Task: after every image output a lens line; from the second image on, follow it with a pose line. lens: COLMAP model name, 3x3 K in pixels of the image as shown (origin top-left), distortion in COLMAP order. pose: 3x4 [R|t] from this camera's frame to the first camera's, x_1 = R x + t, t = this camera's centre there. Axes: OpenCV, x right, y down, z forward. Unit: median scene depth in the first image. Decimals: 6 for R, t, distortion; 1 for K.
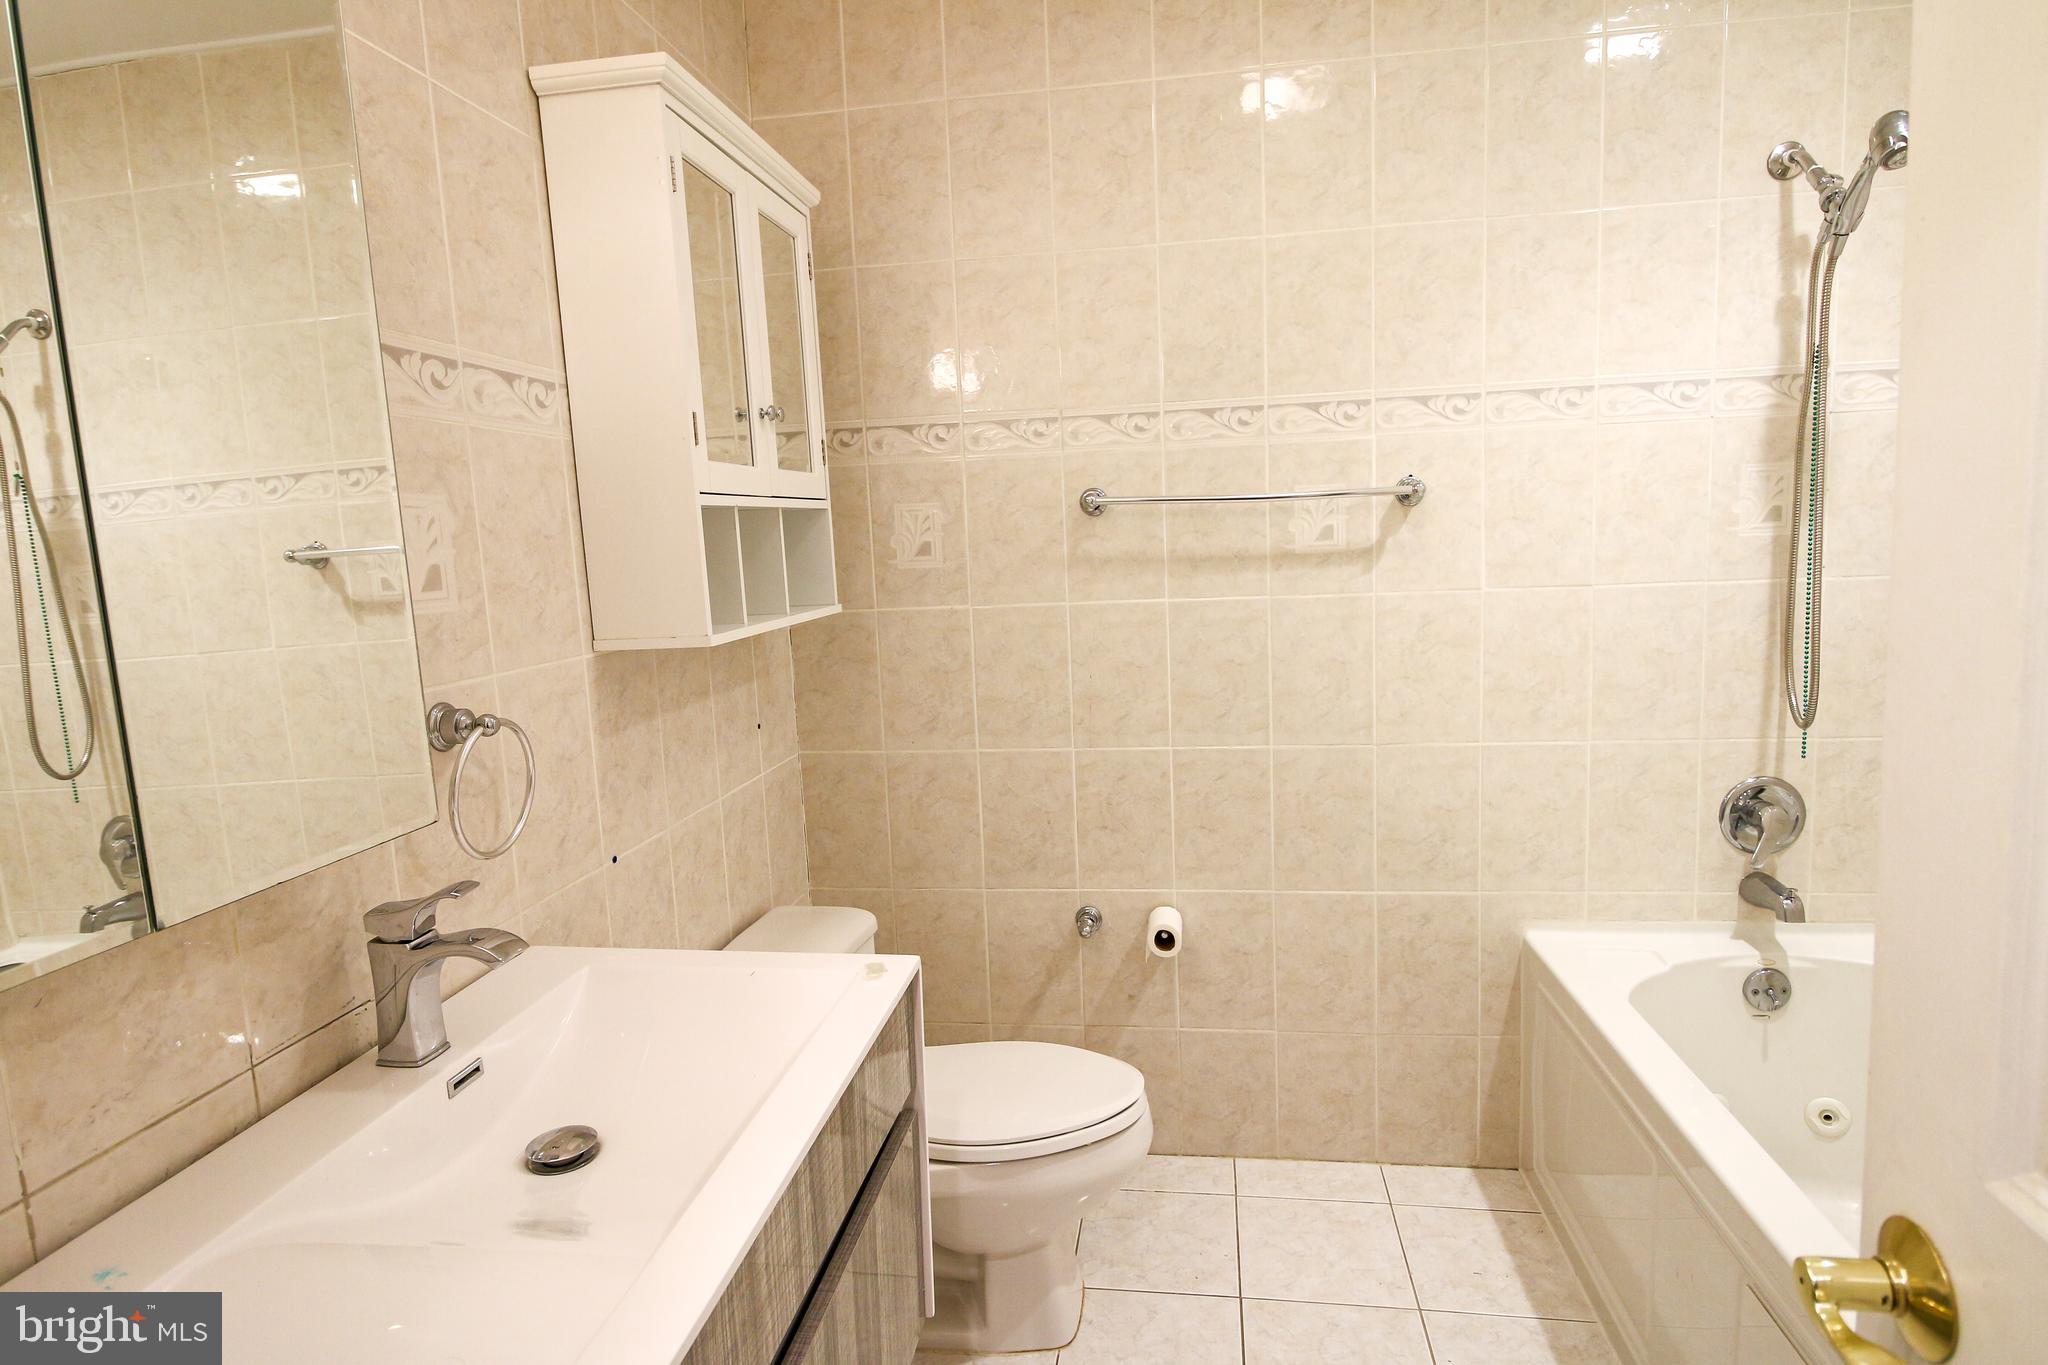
lens RADIAL K [[1105.3, 0, 1026.6], [0, 1105.3, 678.9], [0, 0, 1]] dist [0.007993, -0.010901]
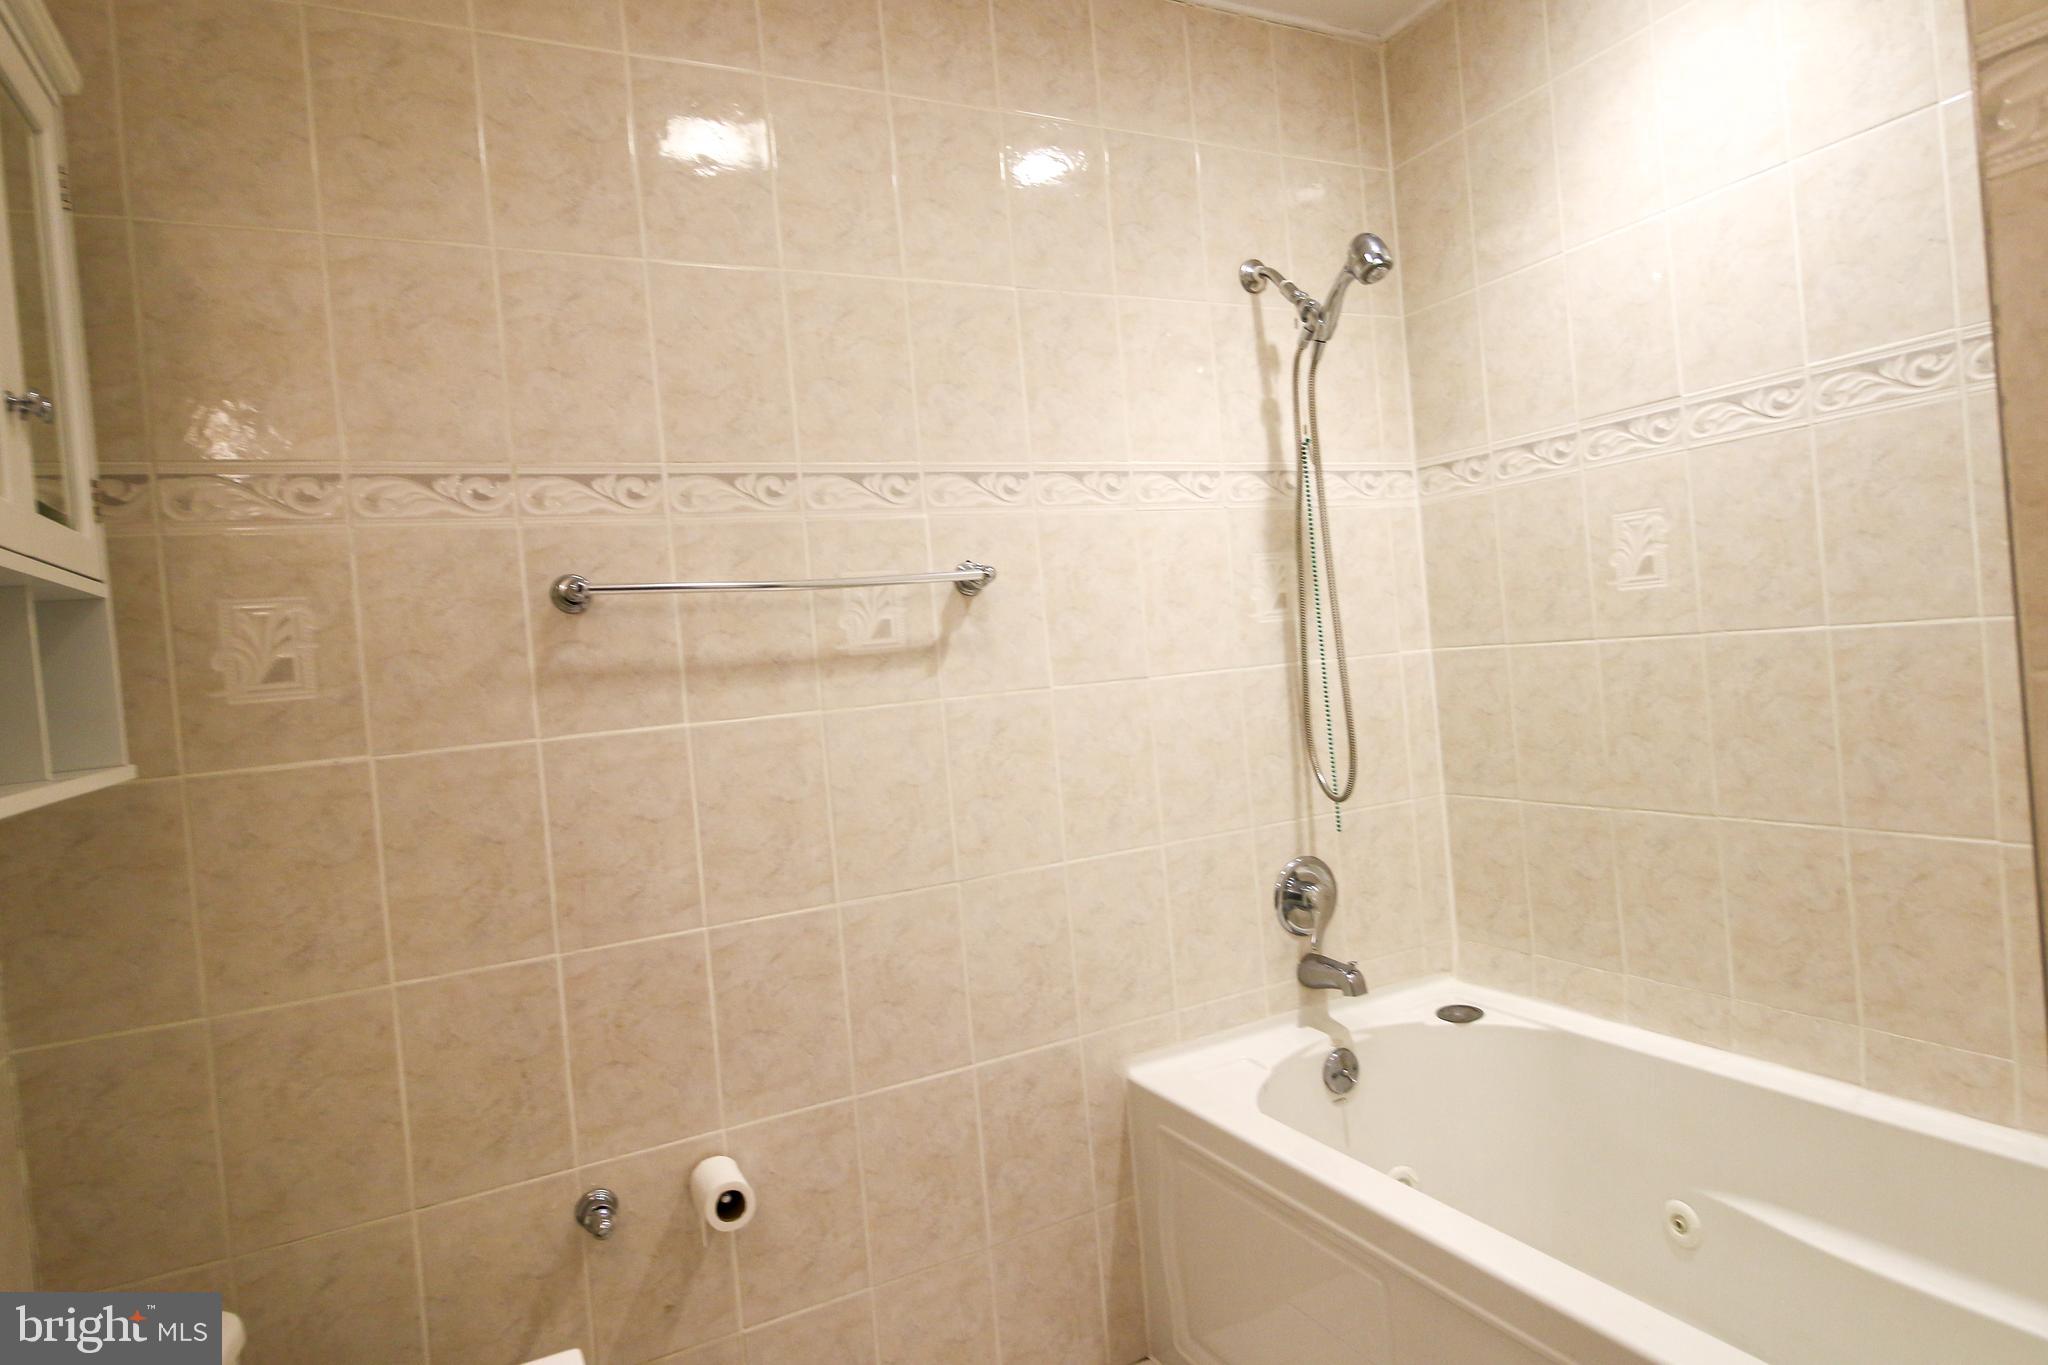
lens RADIAL K [[1205.2, 0, 1040.6], [0, 1205.2, 677.7], [0, 0, 1]] dist [0.007686, -0.011460]
pose [[0.795138, -0.035455, 0.605391, -0.176570], [0.128186, 0.985559, -0.110643, 0.016942], [-0.592726, 0.165579, 0.788200, 0.232174]]
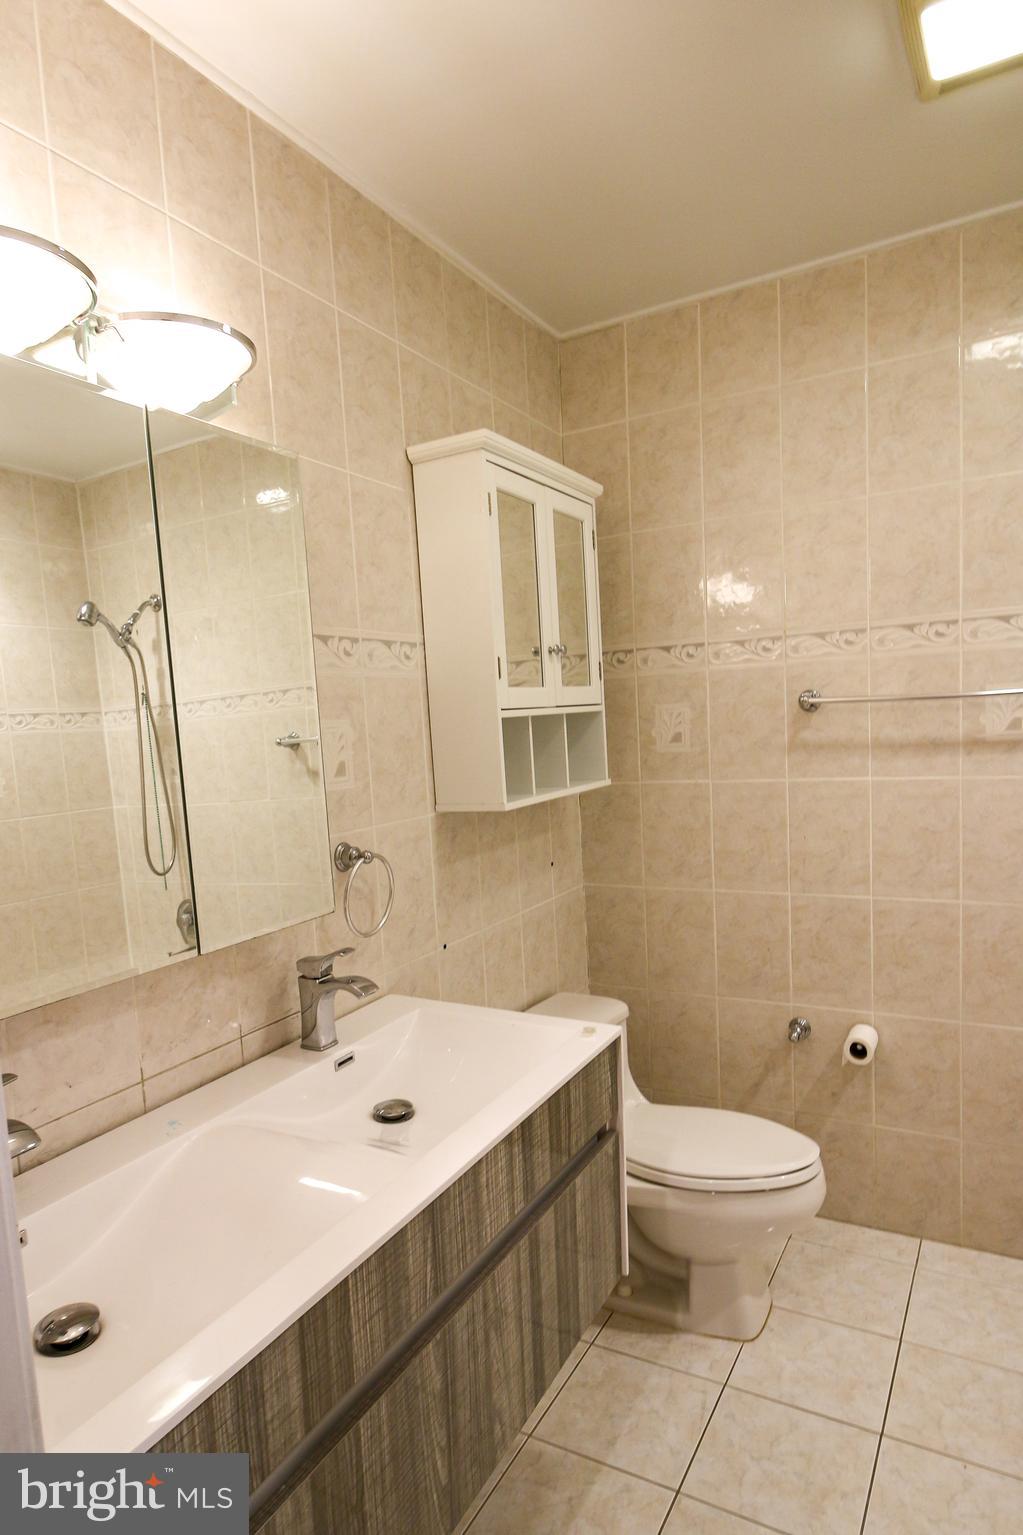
lens RADIAL K [[903.3, 0, 463.8], [0, 903.3, 822.5], [0, 0, 1]] dist [0.007686, -0.011460]
pose [[0.923632, 0.030177, -0.382090, 0.098151], [-0.030964, 0.999512, 0.004089, -0.012027], [0.382027, 0.008055, 0.924116, -0.119833]]
